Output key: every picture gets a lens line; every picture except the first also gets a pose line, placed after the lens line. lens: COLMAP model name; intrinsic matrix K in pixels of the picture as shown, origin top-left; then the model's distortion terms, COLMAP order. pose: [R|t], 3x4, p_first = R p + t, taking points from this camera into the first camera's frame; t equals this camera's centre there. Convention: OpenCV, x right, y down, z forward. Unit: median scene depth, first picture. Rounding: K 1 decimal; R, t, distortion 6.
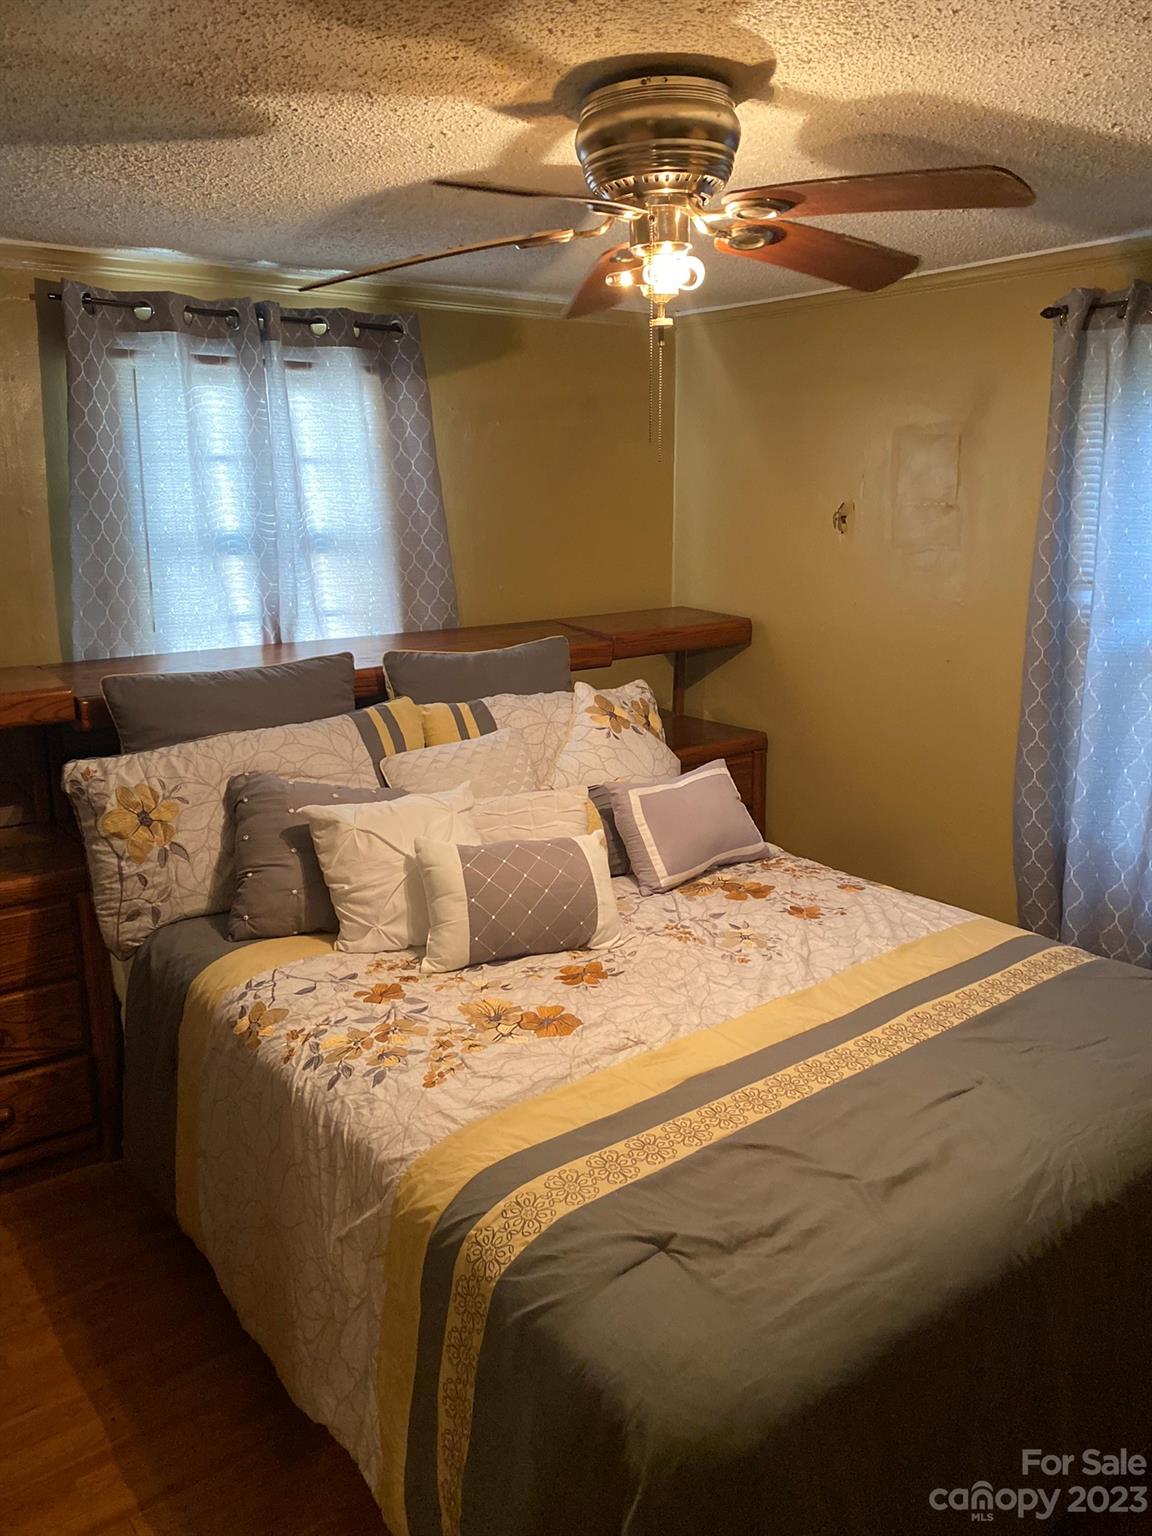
lens RADIAL K [[1180.7, 0, 580.1], [0, 1180.7, 748.9], [0, 0, 1]] dist [0.020322, -0.025458]
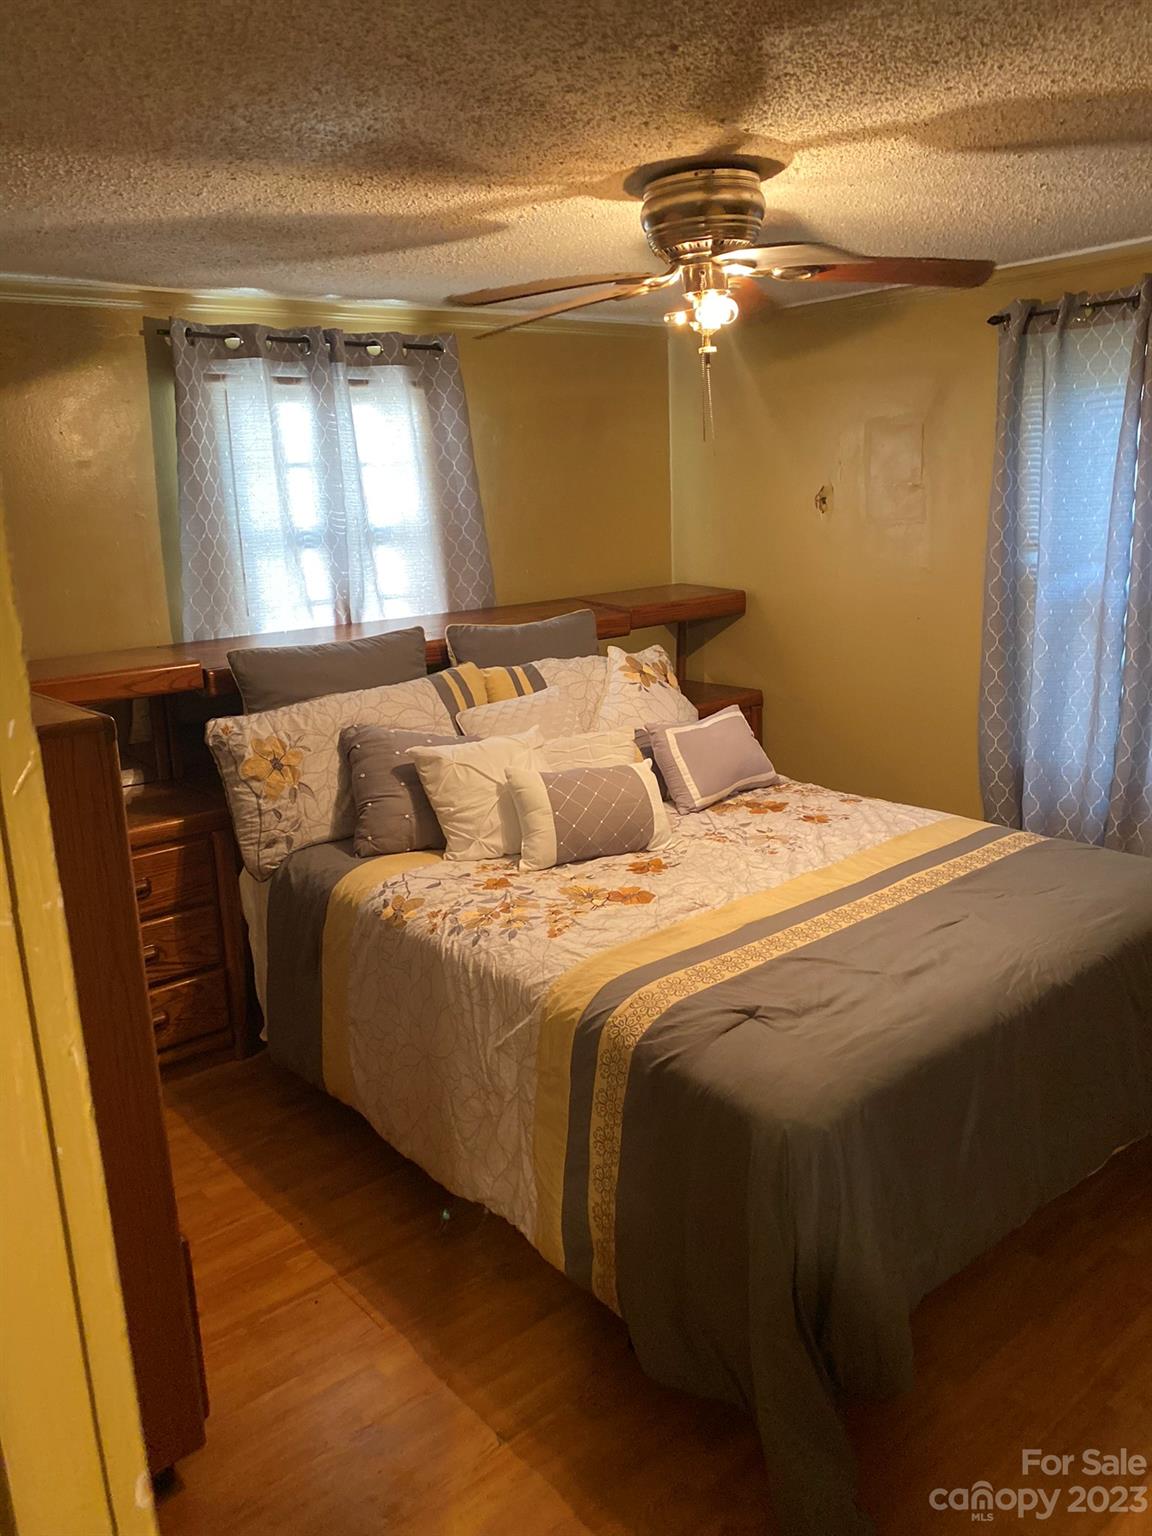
lens RADIAL K [[1180.7, 0, 578.3], [0, 1180.7, 763.6], [0, 0, 1]] dist [0.020322, -0.025458]
pose [[0.998631, -0.040873, 0.032637, -0.093290], [0.040378, 0.999062, 0.015673, 0.050002], [-0.033247, -0.014334, 0.999344, -0.216728]]
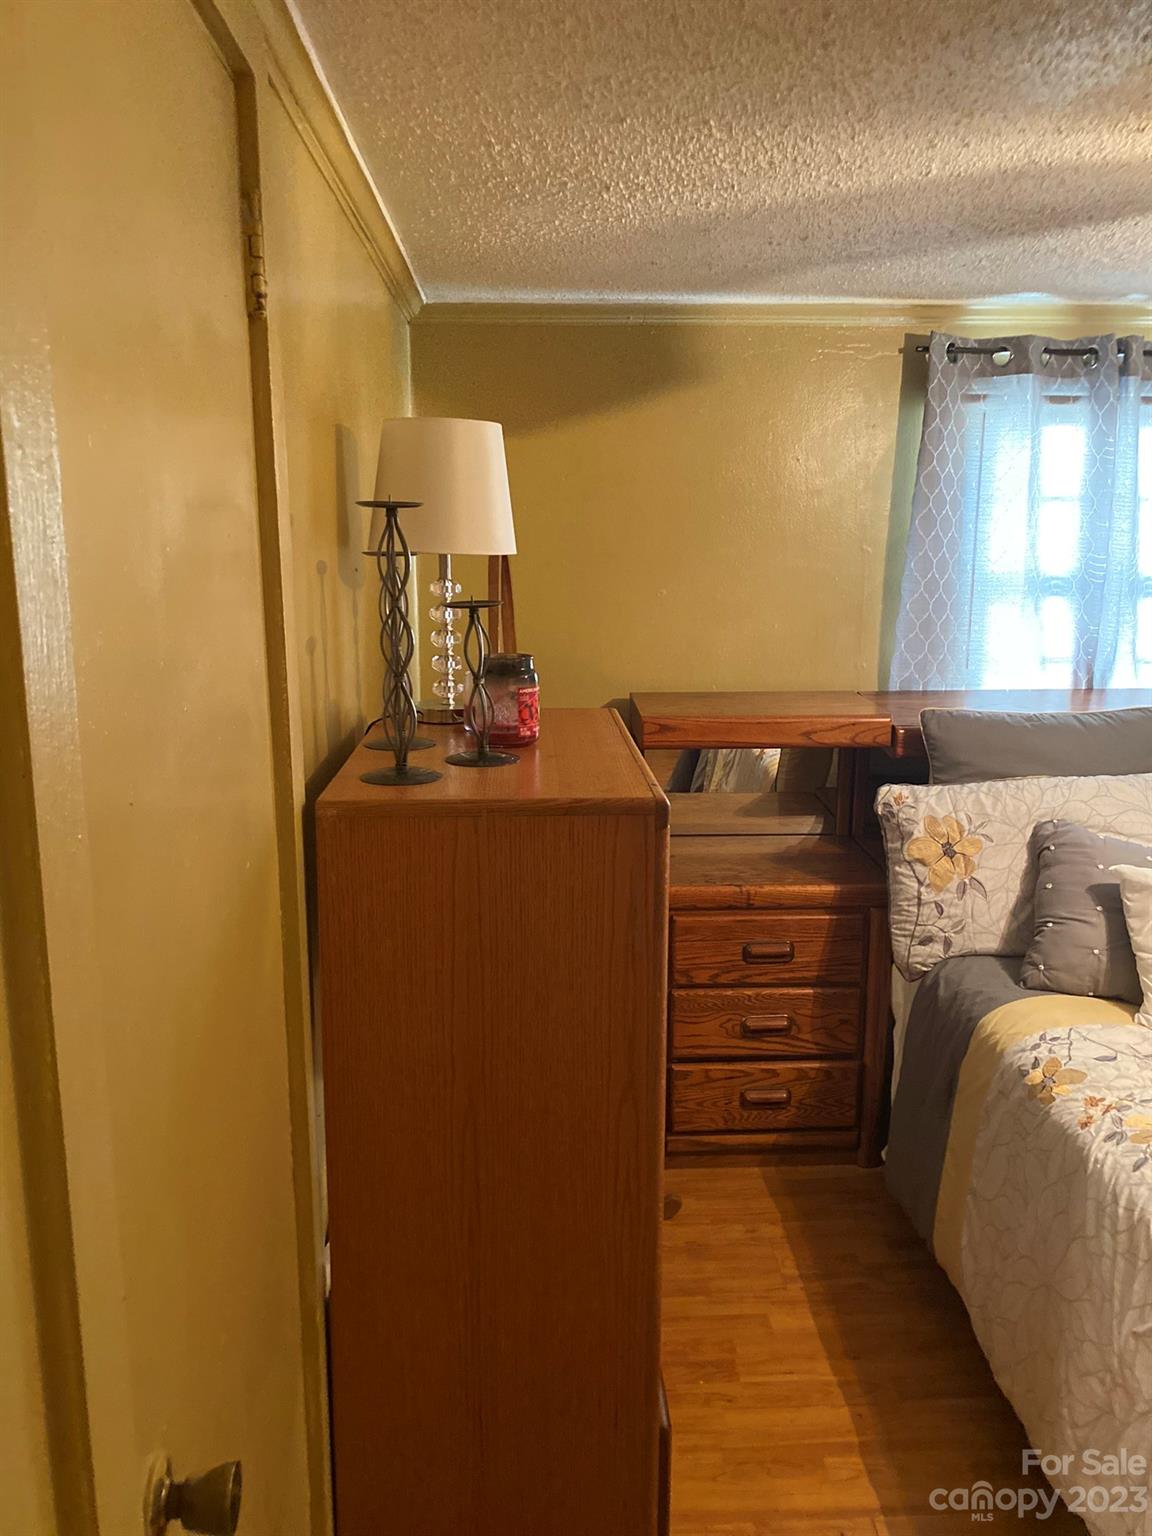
lens RADIAL K [[1180.7, 0, 586.5], [0, 1180.7, 753.1], [0, 0, 1]] dist [0.020322, -0.025458]
pose [[0.819021, 0.114697, -0.562182, -0.055250], [-0.127997, 0.991648, 0.015842, -0.000469], [0.559304, 0.058983, 0.826862, -0.028503]]
